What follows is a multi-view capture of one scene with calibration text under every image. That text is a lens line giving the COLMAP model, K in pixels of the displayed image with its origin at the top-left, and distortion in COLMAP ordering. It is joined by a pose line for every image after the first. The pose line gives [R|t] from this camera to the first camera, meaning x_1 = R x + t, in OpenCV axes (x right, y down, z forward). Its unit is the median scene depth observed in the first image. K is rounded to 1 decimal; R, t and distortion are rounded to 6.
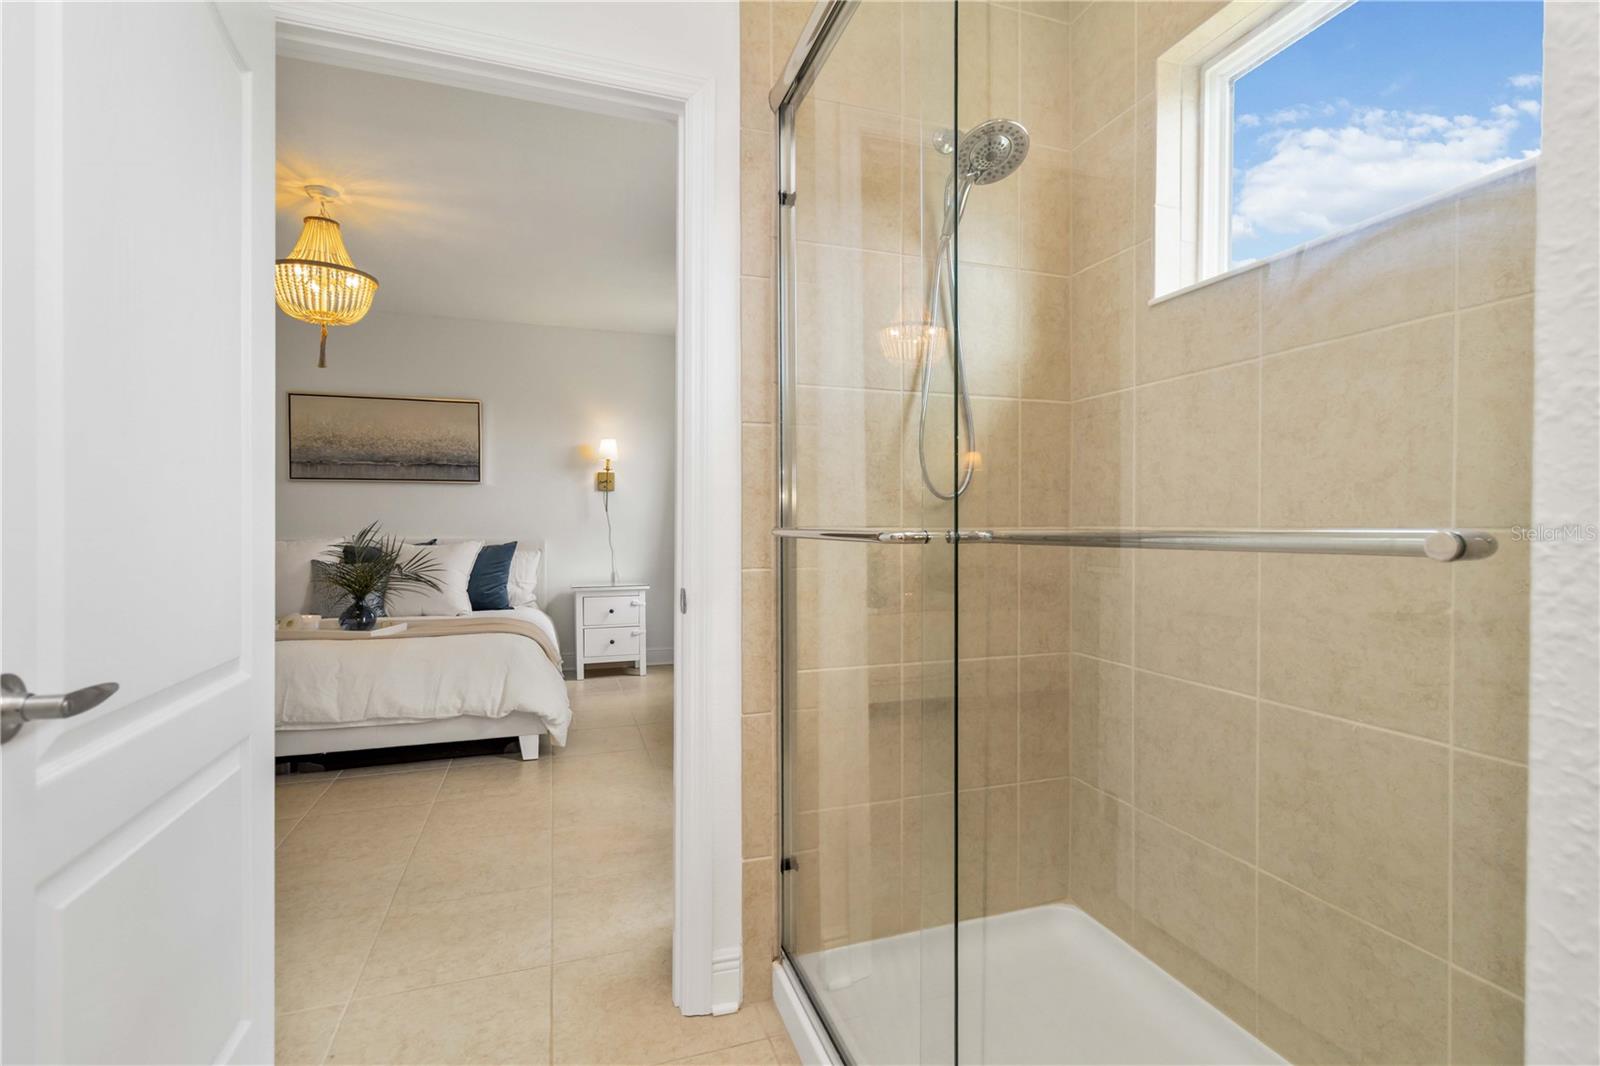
lens RADIAL K [[742.9, 0, 801.7], [0, 742.9, 528.9], [0, 0, 1]] dist [-0.001826, -0.000238]
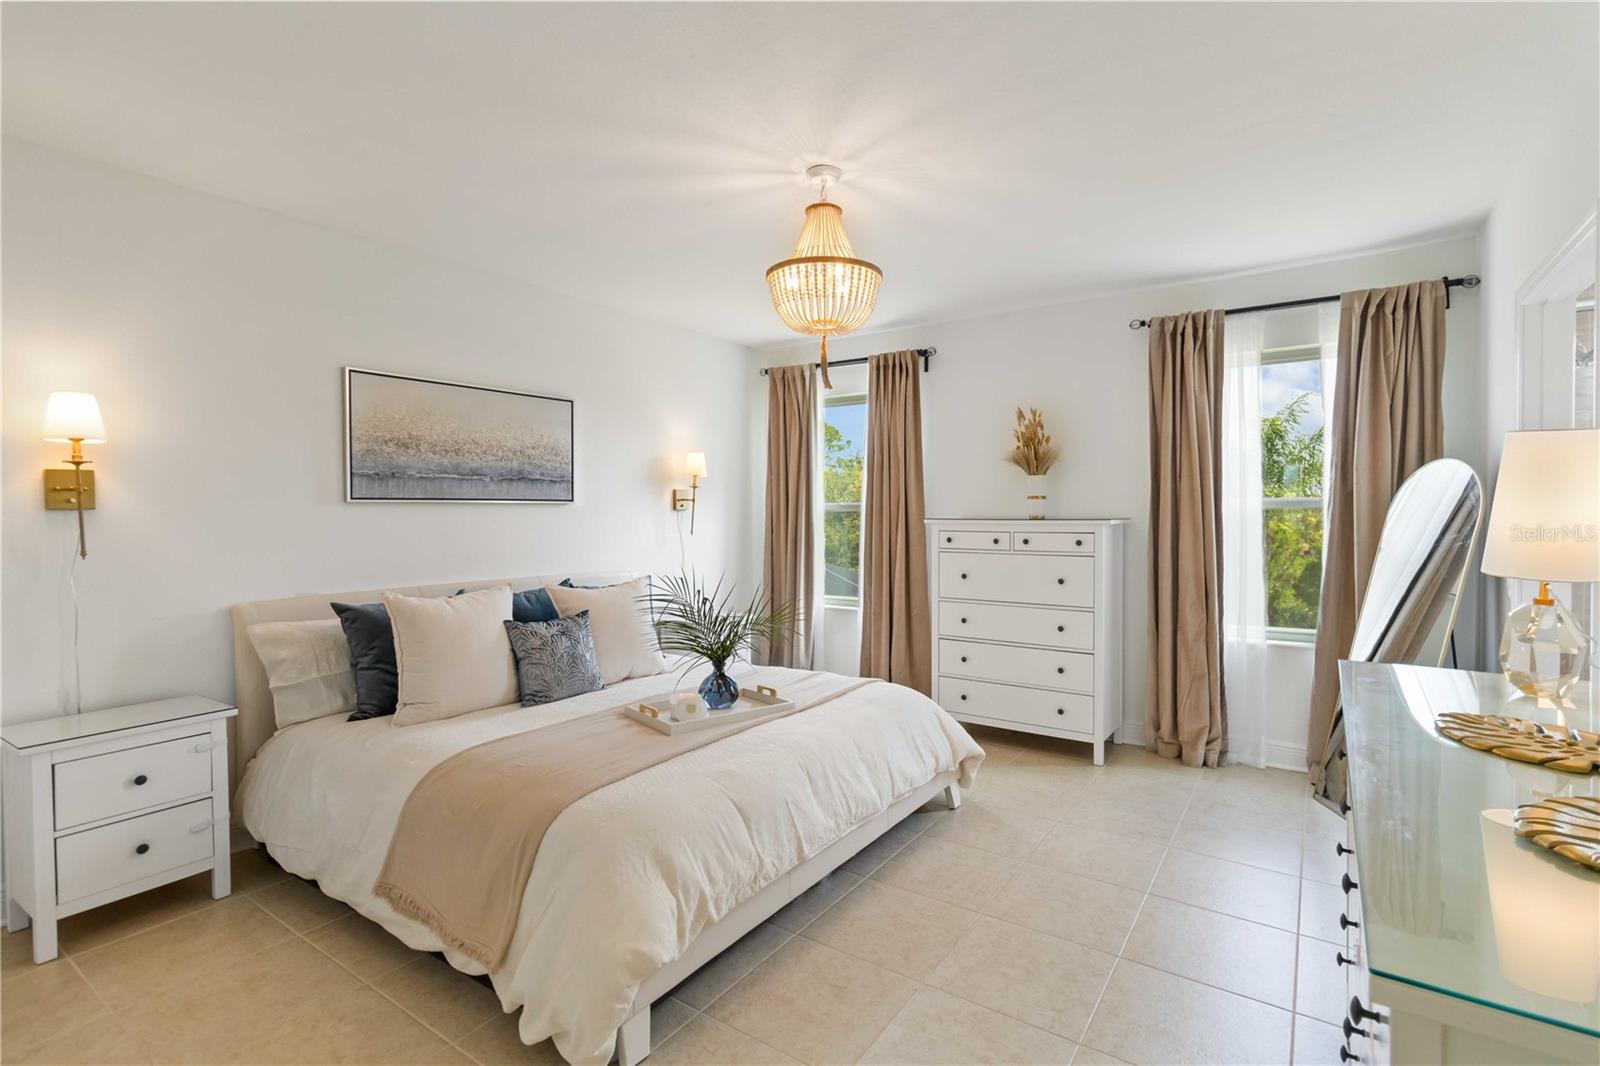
lens RADIAL K [[742.9, 0, 798.6], [0, 742.9, 527.6], [0, 0, 1]] dist [-0.001826, -0.000238]
pose [[0.811033, -0.017917, 0.584725, -0.725718], [0.008188, 0.999781, 0.019279, -0.050259], [-0.584942, -0.010848, 0.811002, 0.221561]]
